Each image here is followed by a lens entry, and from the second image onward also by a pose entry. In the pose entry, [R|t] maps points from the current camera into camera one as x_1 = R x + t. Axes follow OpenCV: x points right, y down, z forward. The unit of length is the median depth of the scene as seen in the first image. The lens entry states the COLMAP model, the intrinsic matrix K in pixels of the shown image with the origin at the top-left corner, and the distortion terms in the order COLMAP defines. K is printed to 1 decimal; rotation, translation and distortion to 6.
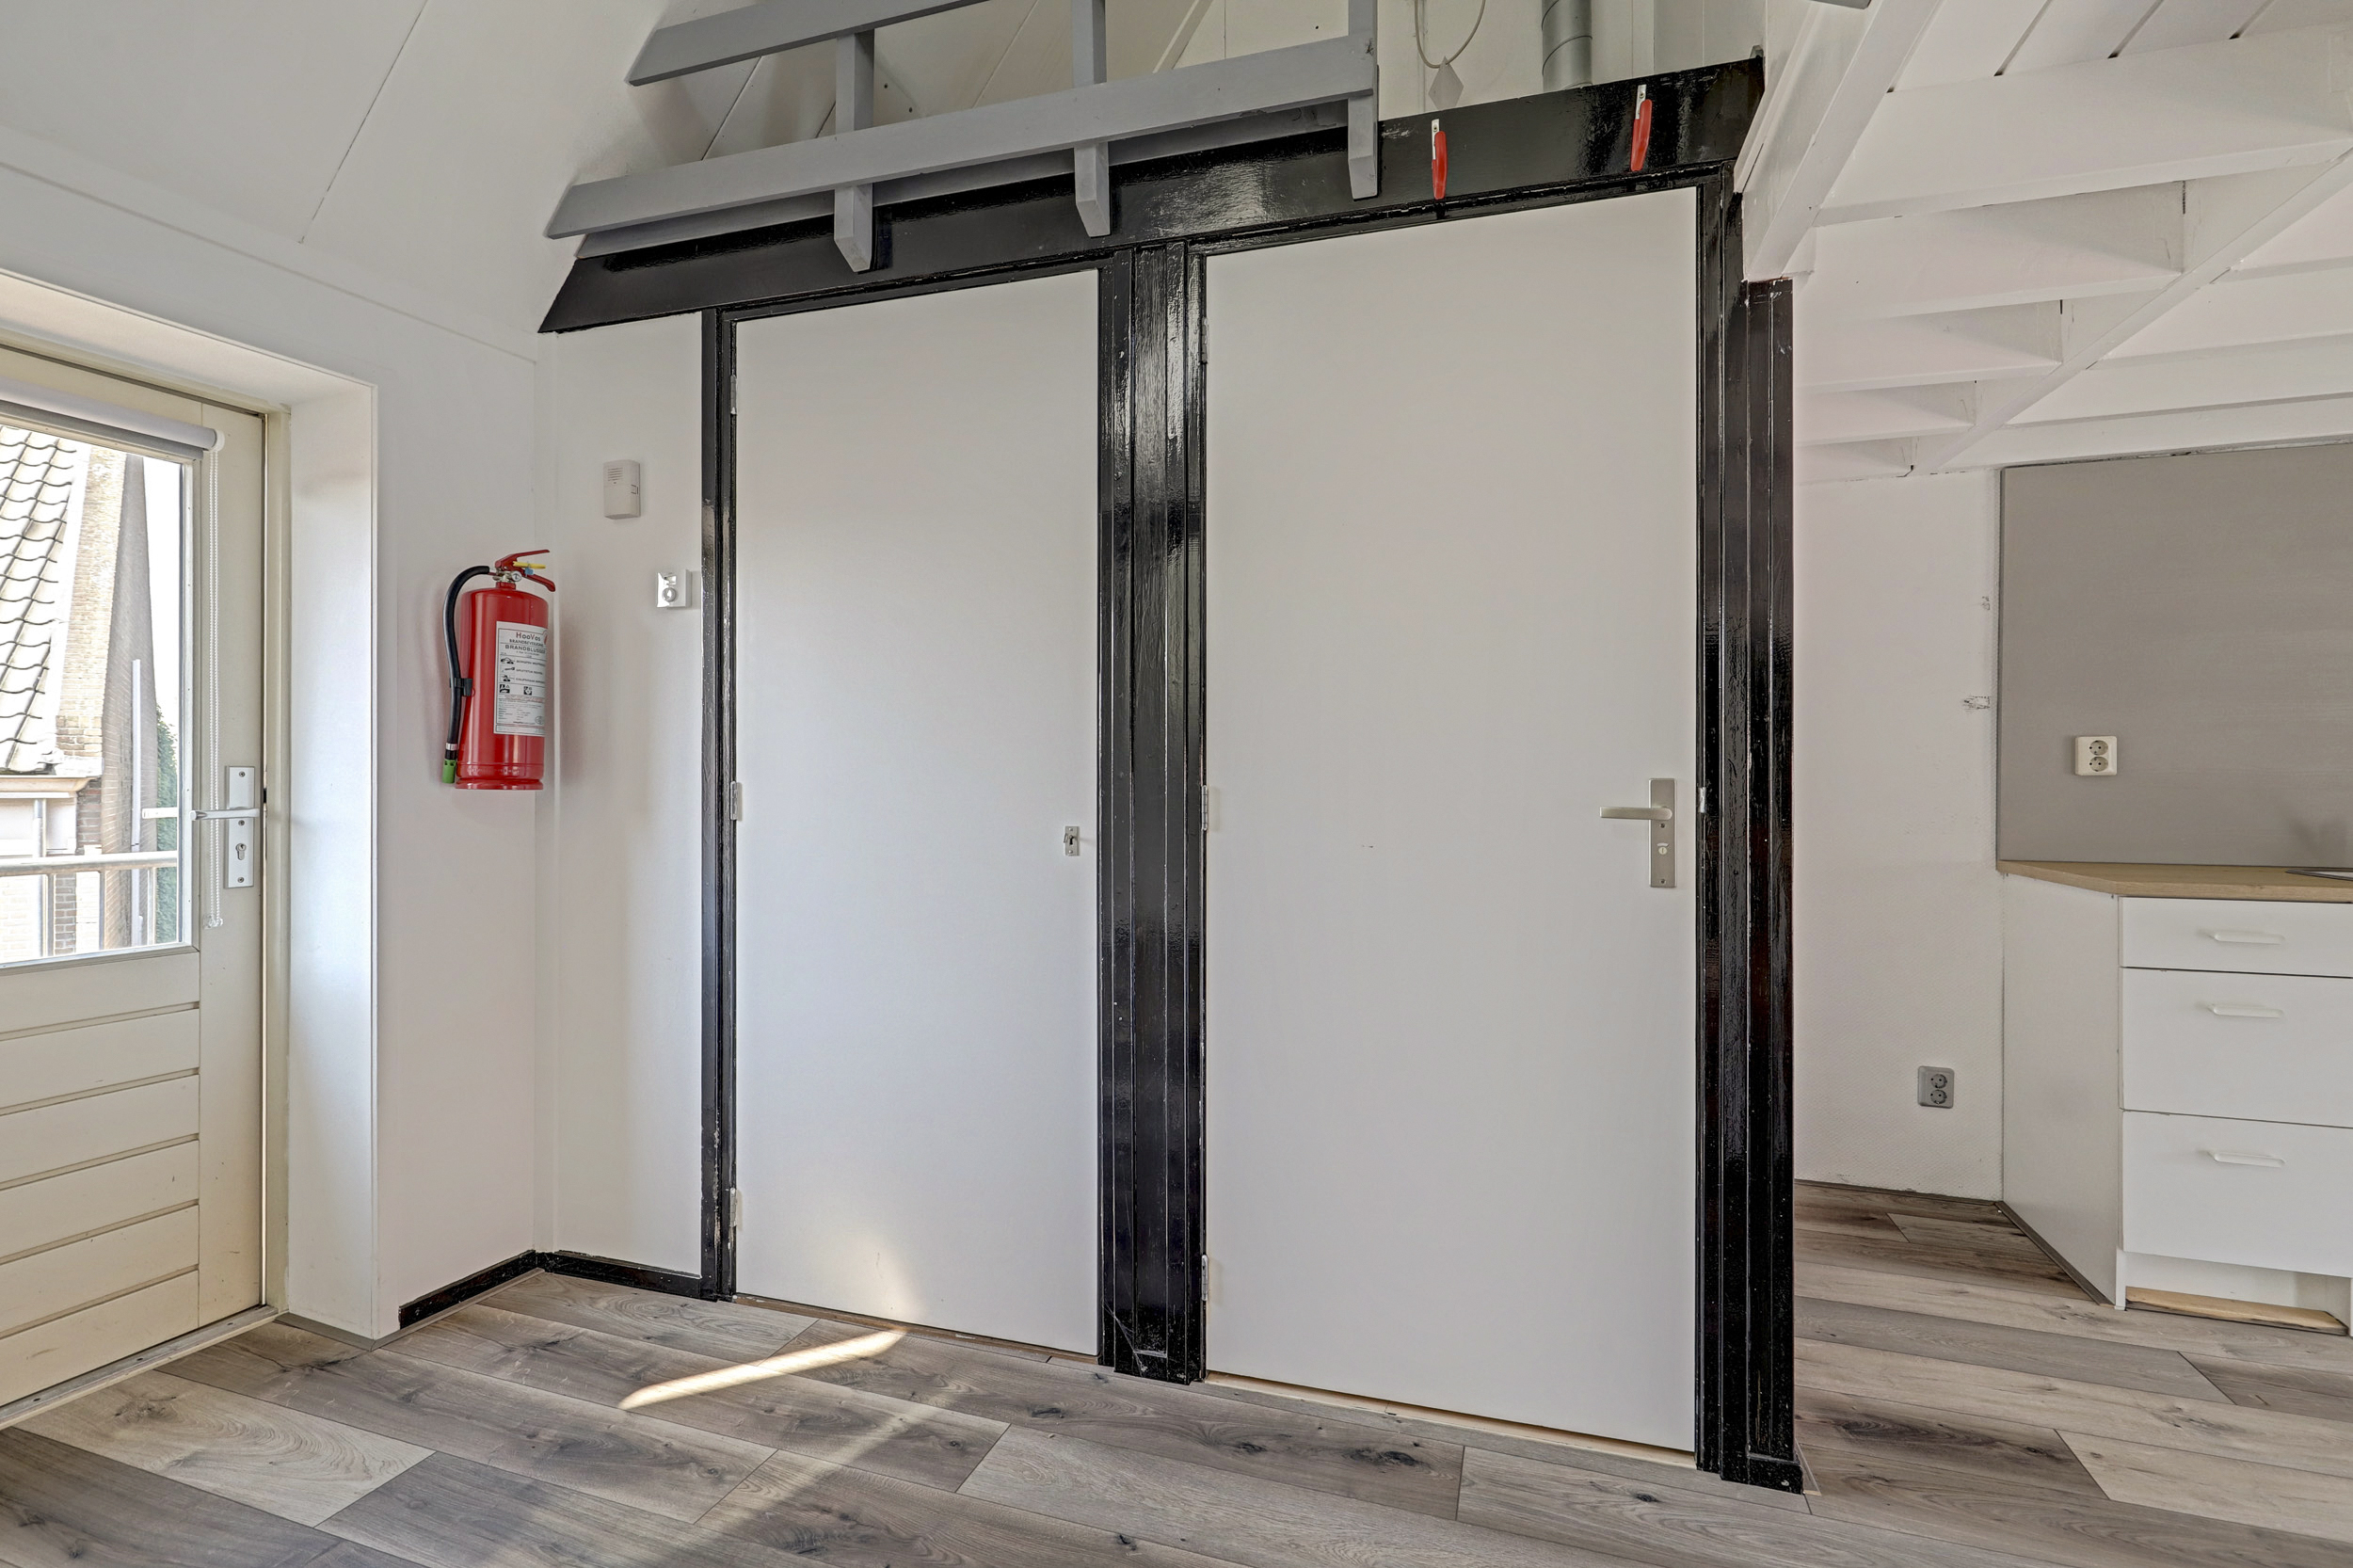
lens RADIAL K [[1084.2, 0, 1169.9], [0, 1084.2, 777.0], [0, 0, 1]] dist [0.000024, 0.000044]
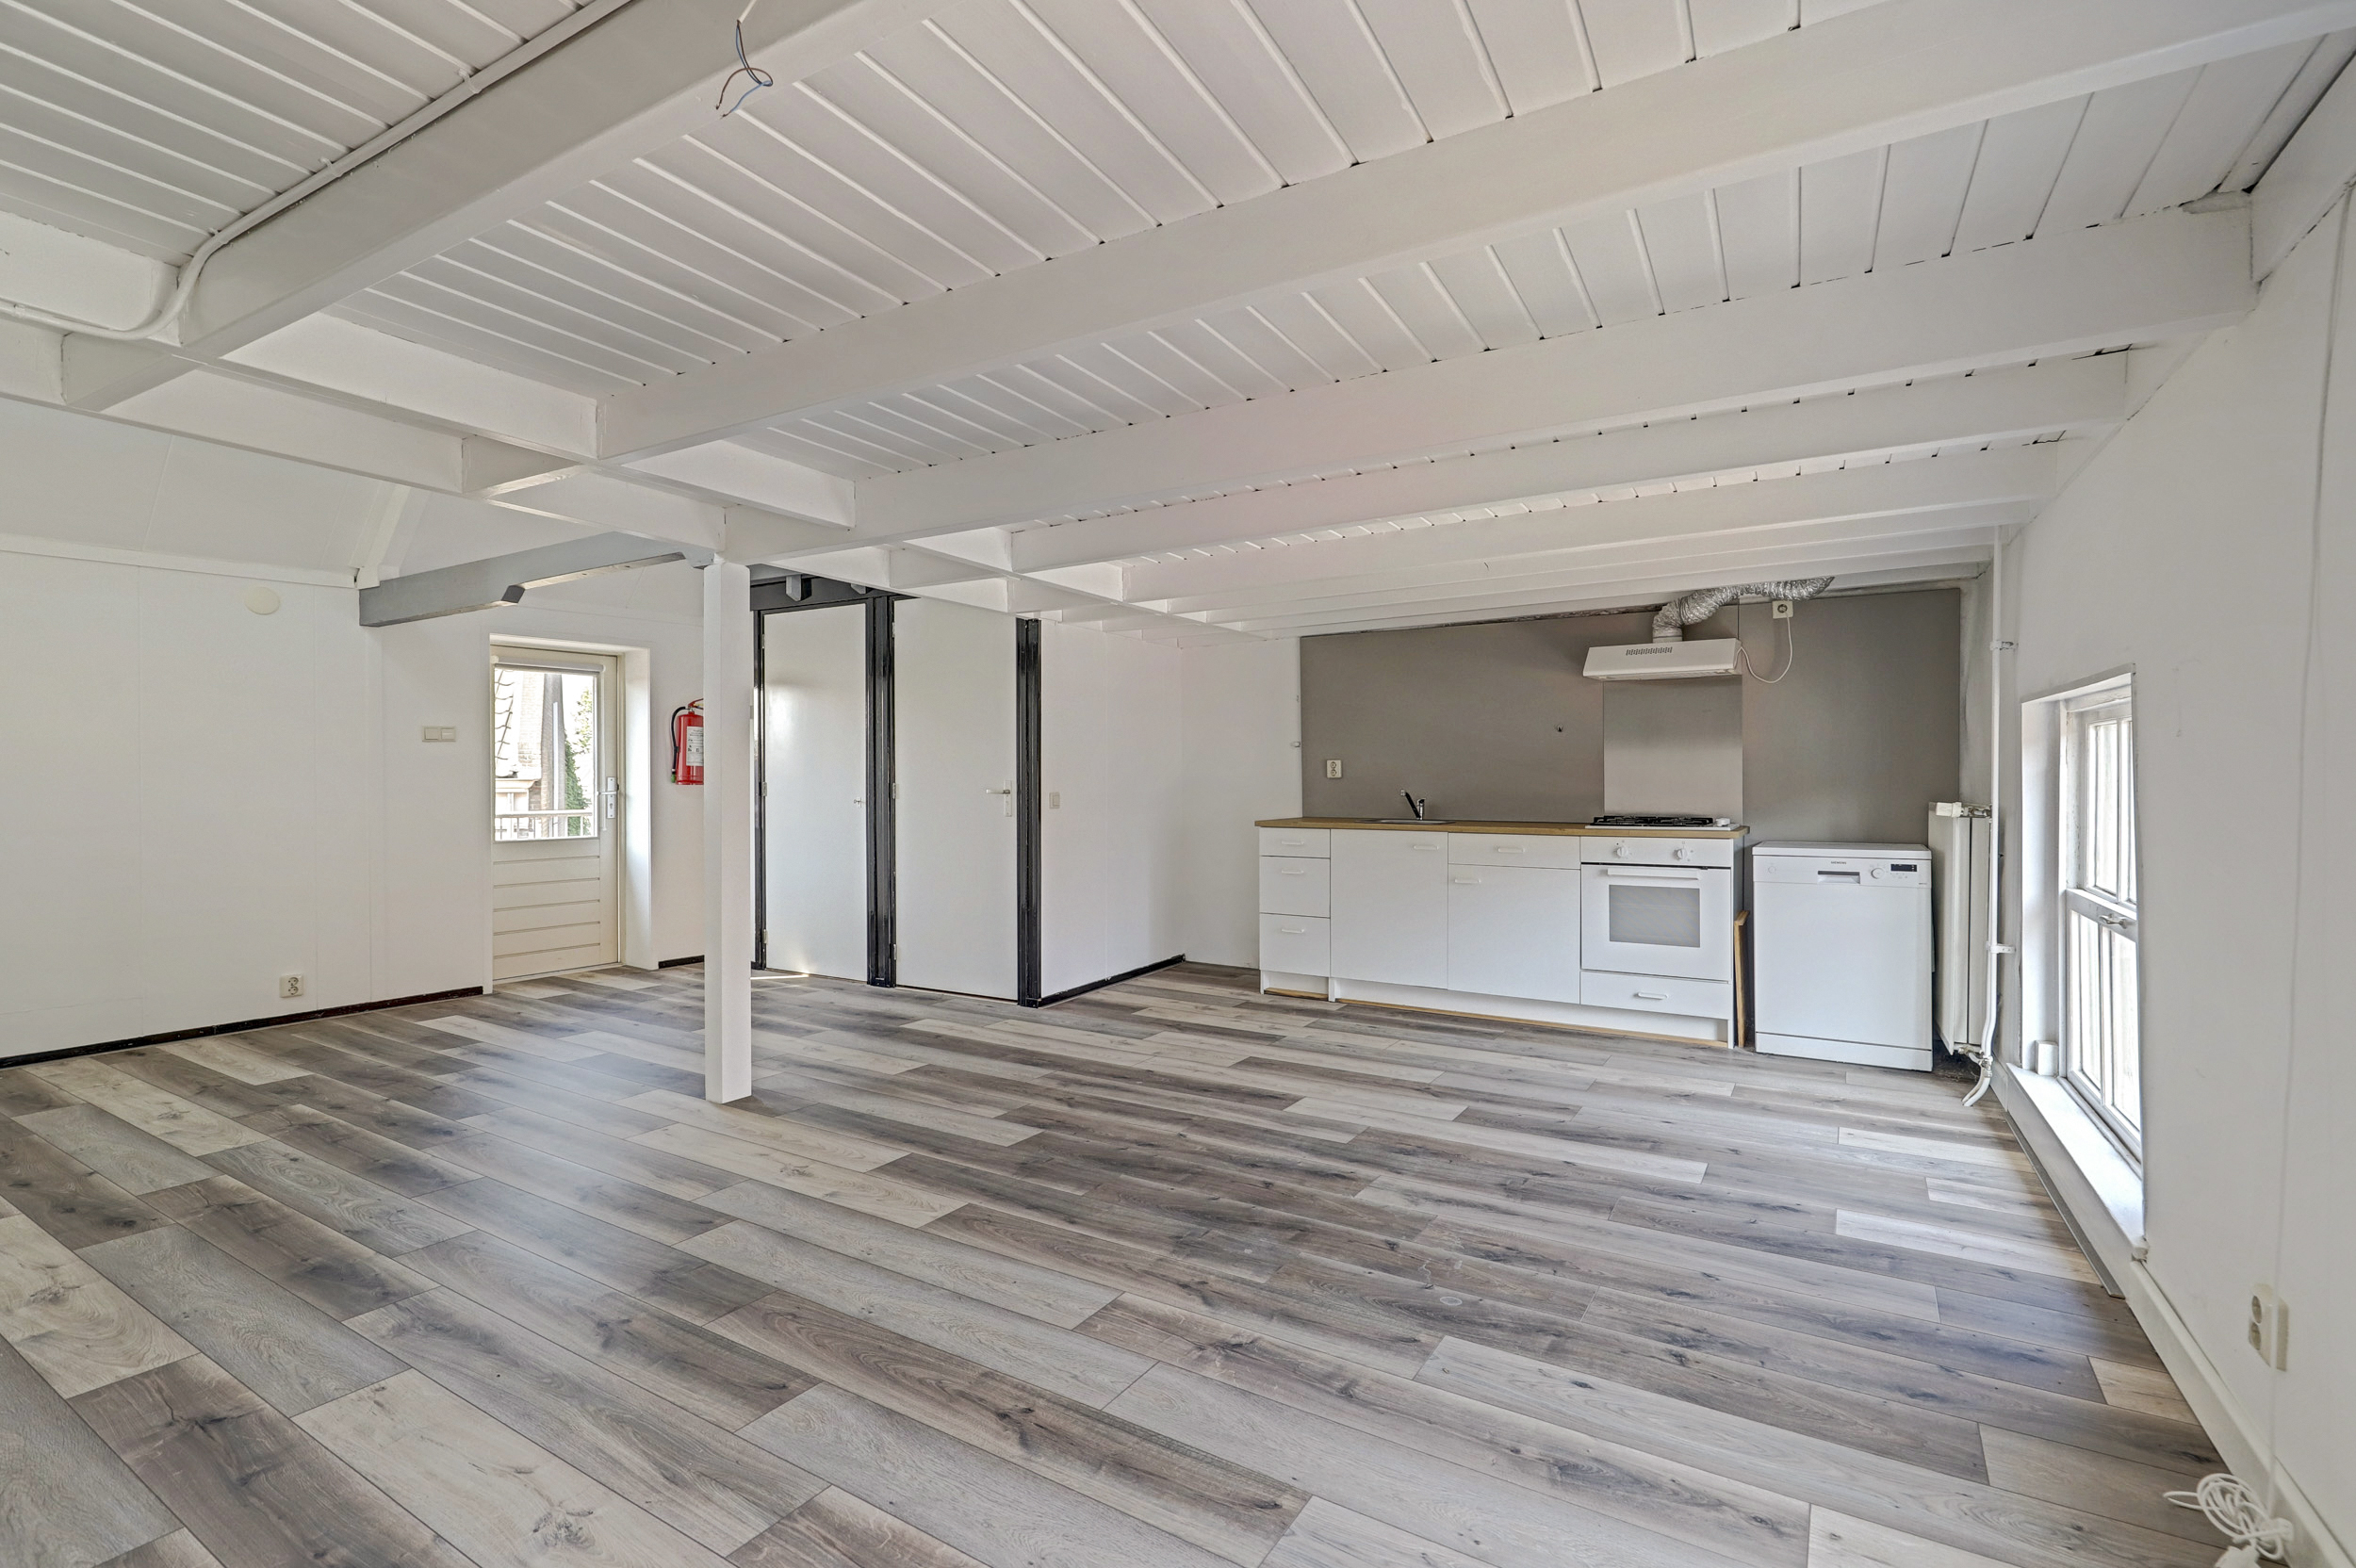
lens RADIAL K [[1067.0, 0, 1167.0], [0, 1067.0, 784.5], [0, 0, 1]] dist [0.001202, -0.000787]
pose [[0.973280, -0.000755, -0.229620, 1.280030], [0.002568, 0.999968, 0.007594, -0.007787], [0.229607, -0.007981, 0.973251, -1.476025]]
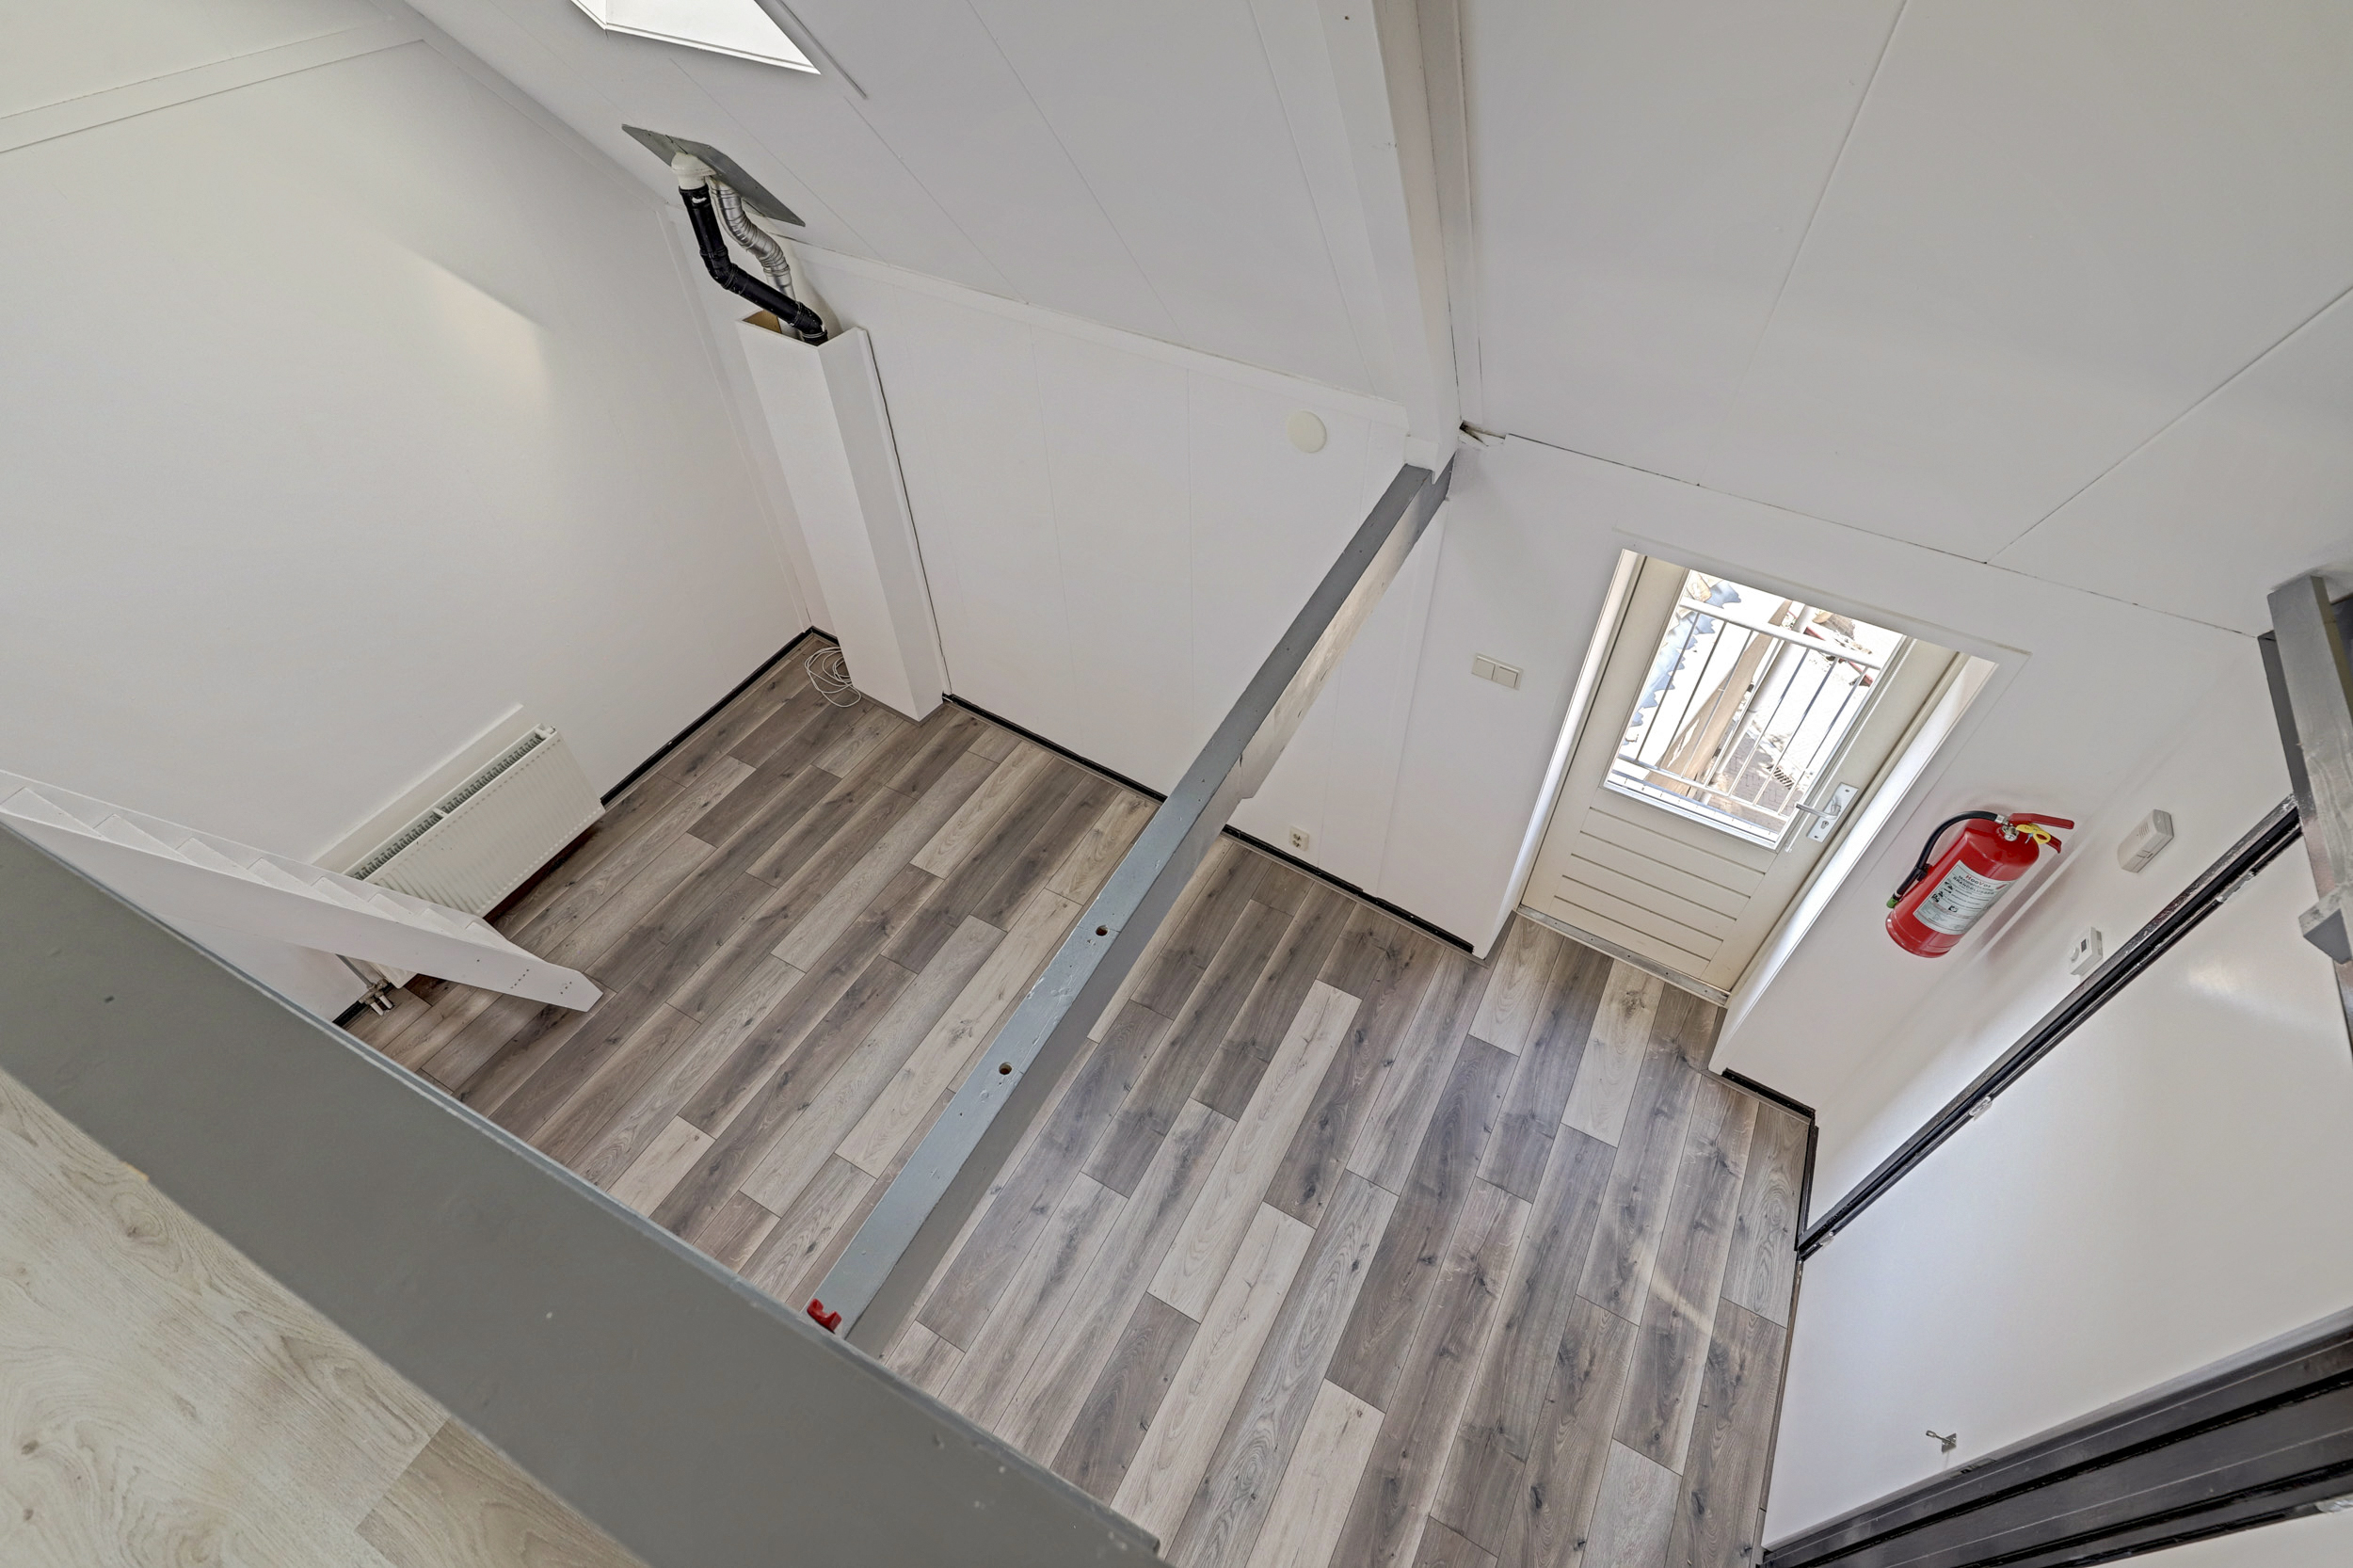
lens RADIAL K [[1065.7, 0, 1165.5], [0, 1065.7, 784.5], [0, 0, 1]] dist [0.001202, -0.000787]
pose [[-0.182597, 0.726238, -0.662749, 0.250252], [0.027752, 0.677621, 0.734888, -1.083472], [0.982796, 0.115796, -0.143886, 0.306990]]
